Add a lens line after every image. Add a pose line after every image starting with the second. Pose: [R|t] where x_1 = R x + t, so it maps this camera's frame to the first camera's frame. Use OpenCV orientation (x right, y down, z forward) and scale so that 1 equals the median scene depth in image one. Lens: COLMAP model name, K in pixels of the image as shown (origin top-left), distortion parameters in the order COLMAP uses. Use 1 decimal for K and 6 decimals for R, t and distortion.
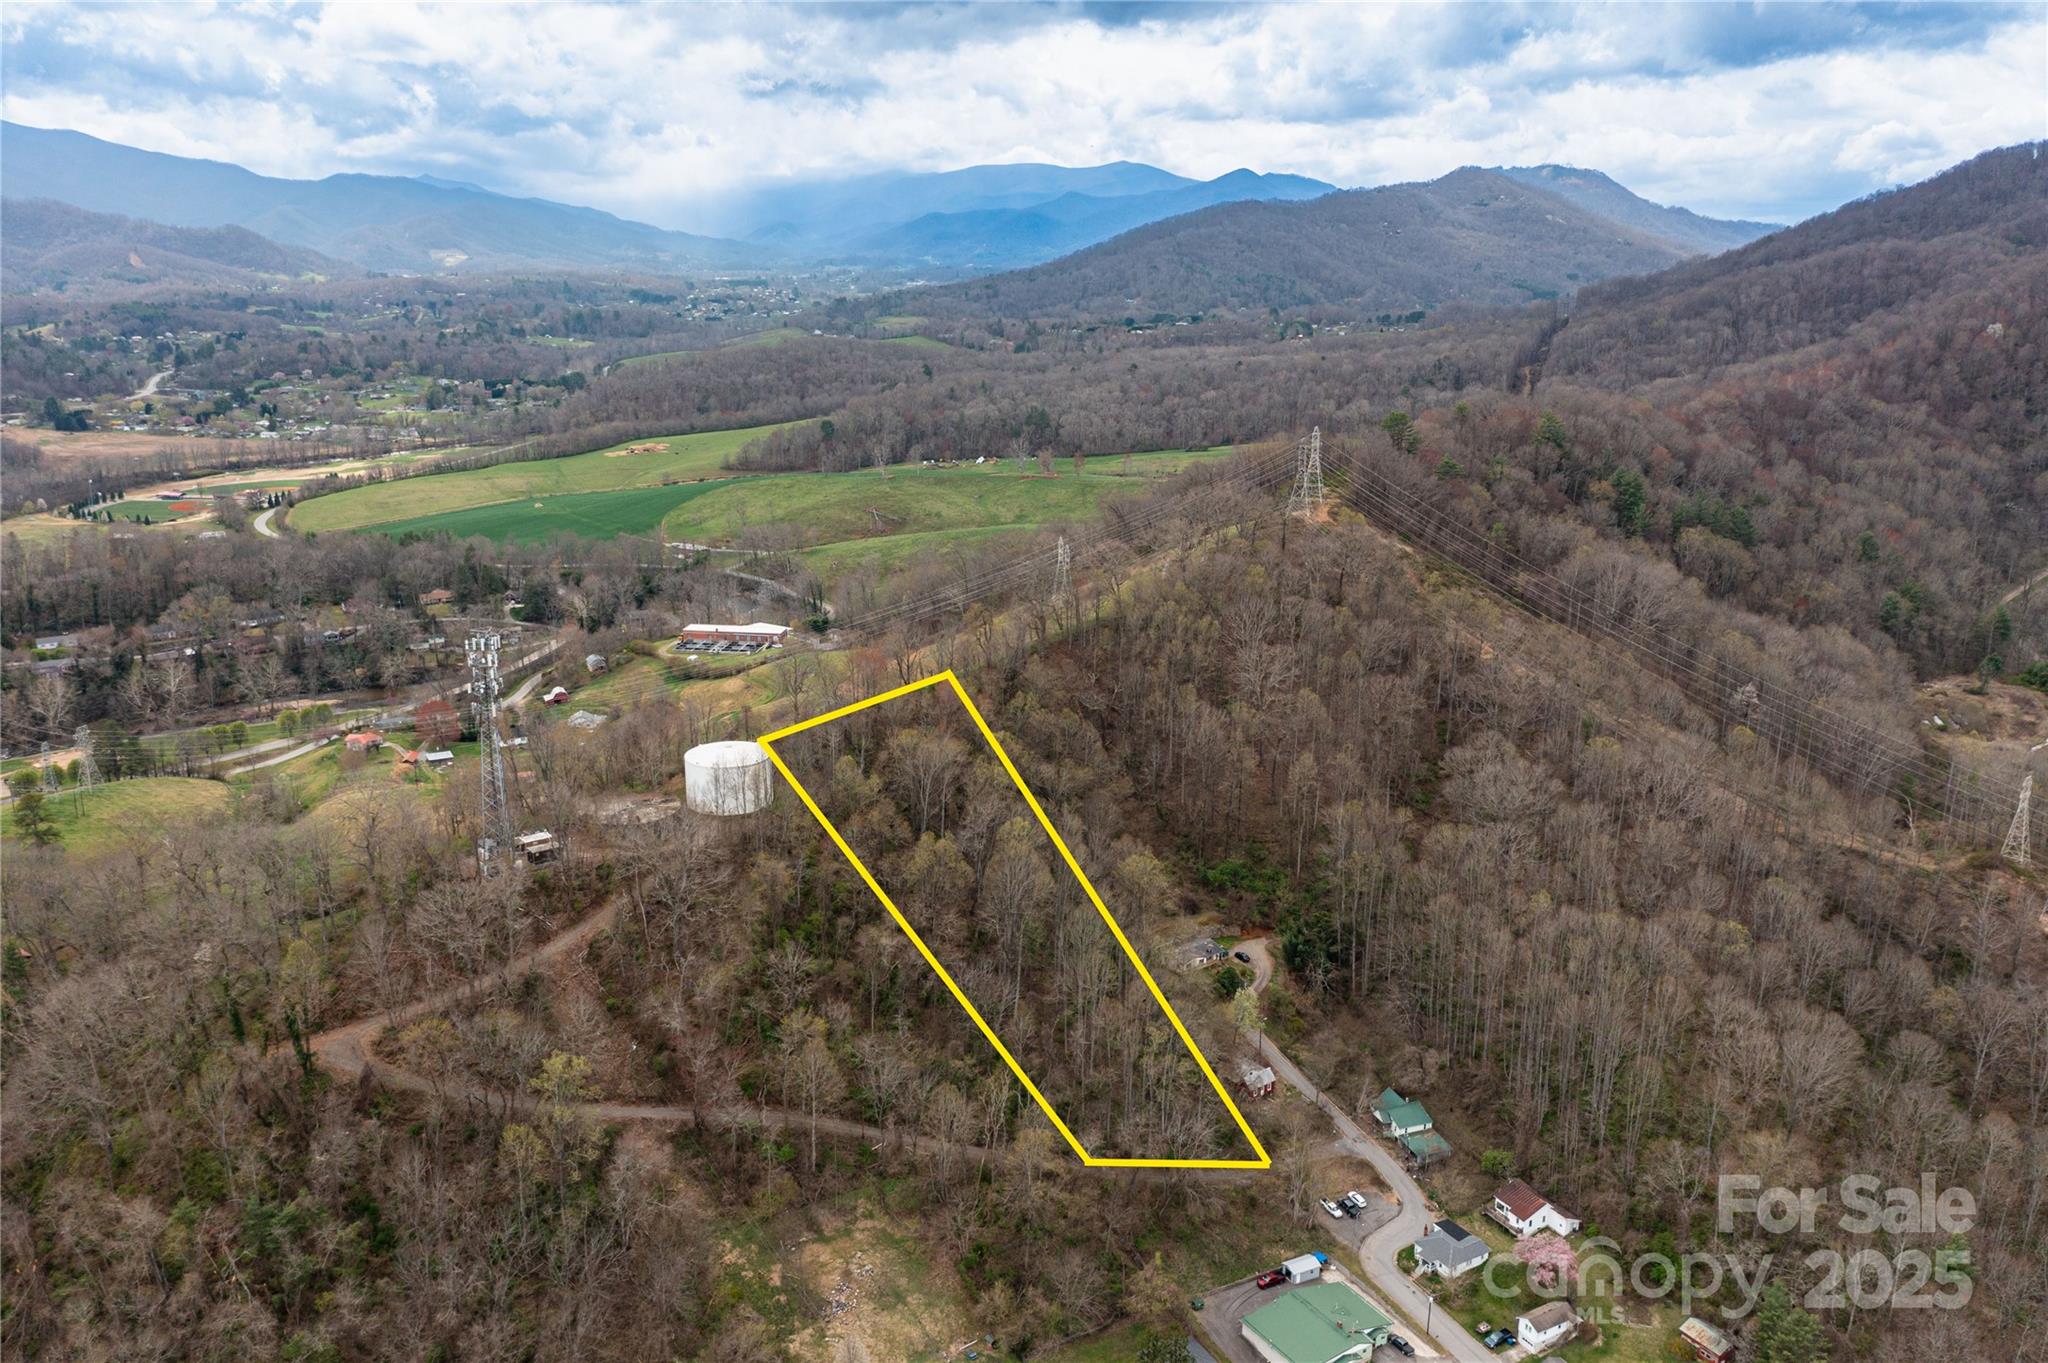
lens RADIAL K [[1637.2, 0, 1032.2], [0, 1637.2, 672.8], [0, 0, 1]] dist [-0.007120, 0.005499]
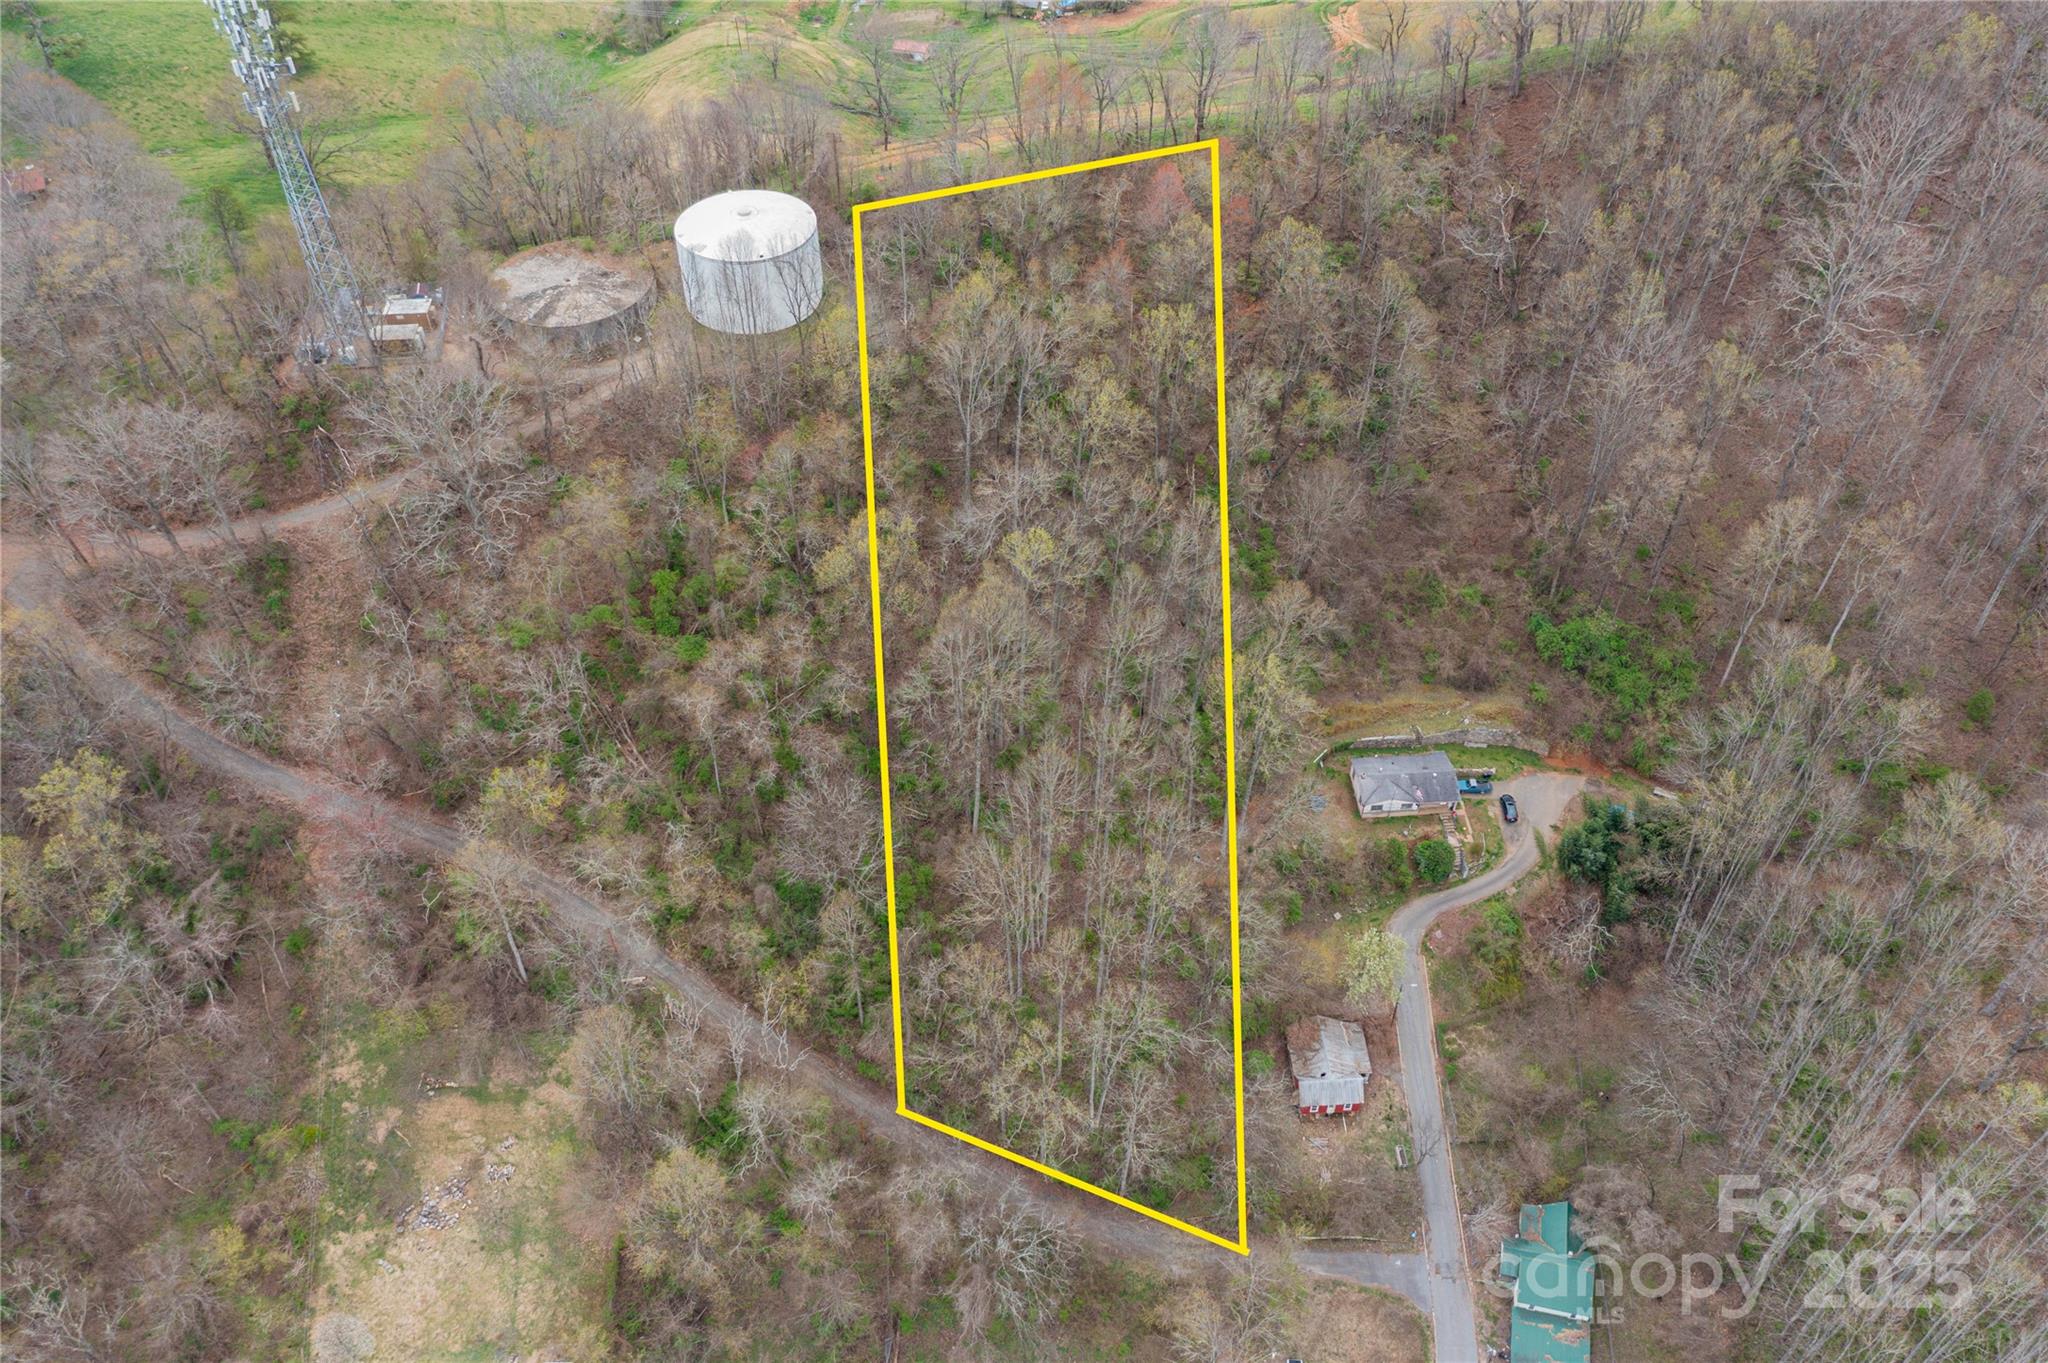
lens RADIAL K [[1637.2, 0, 1032.2], [0, 1637.2, 672.8], [0, 0, 1]] dist [-0.007120, 0.005499]
pose [[0.837272, 0.379423, -0.393718, 0.058540], [-0.137294, 0.842873, 0.520304, -0.040296], [0.529269, -0.381581, 0.757806, 0.152735]]
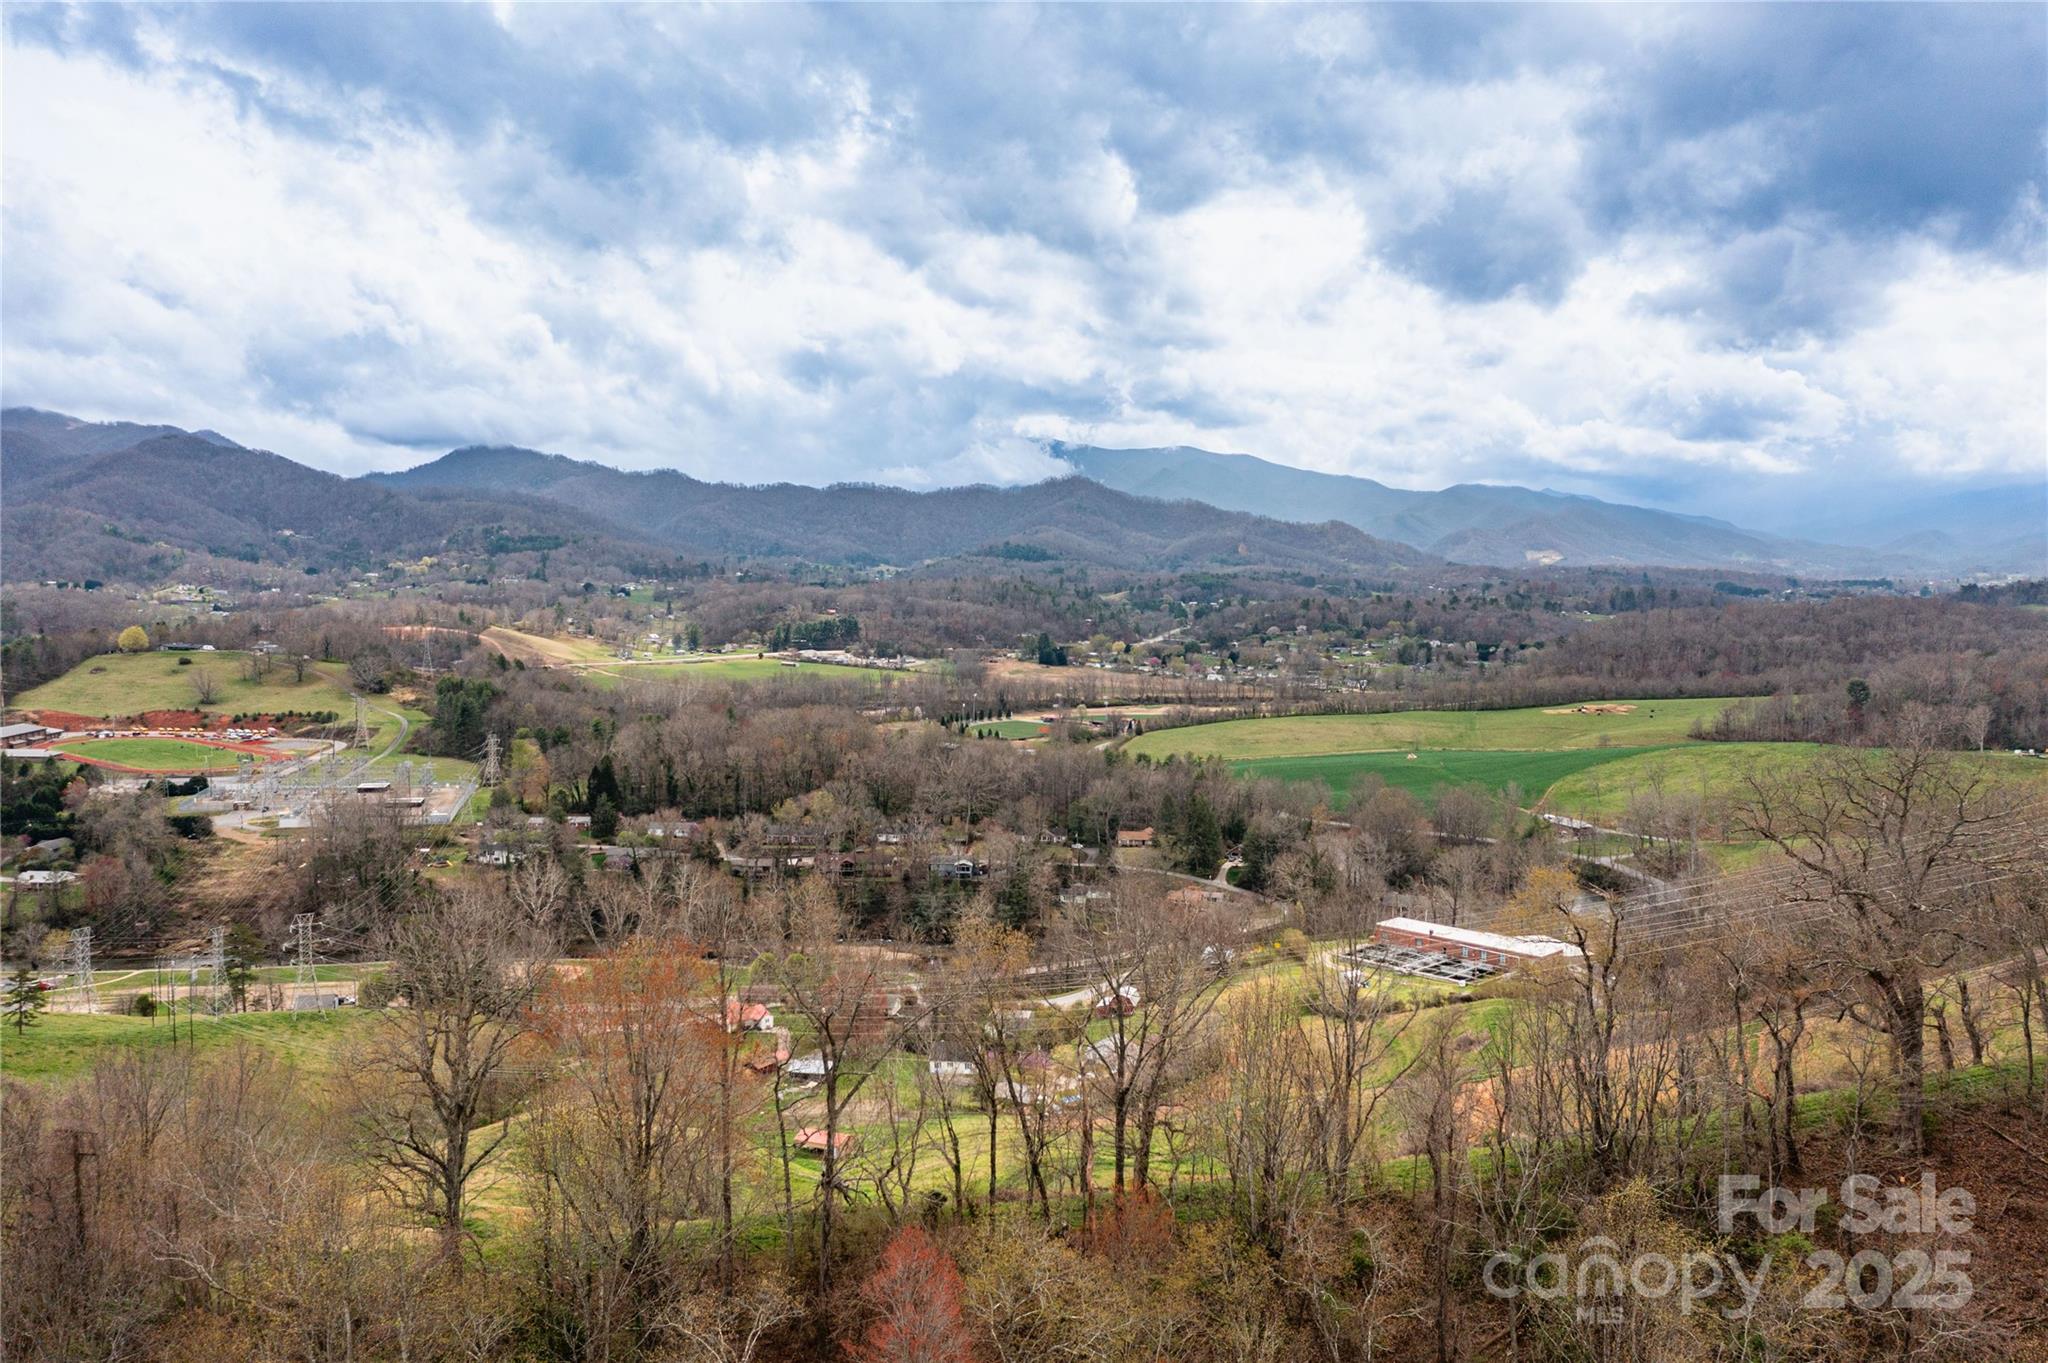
lens RADIAL K [[1612.5, 0, 1024.0], [0, 1612.5, 681.5], [0, 0, 1]] dist [-0.017024, 0.003431]
pose [[0.785462, 0.051097, -0.616797, 0.015485], [-0.164339, 0.978030, -0.128255, -0.009462], [0.596693, 0.202104, 0.776603, 0.269002]]
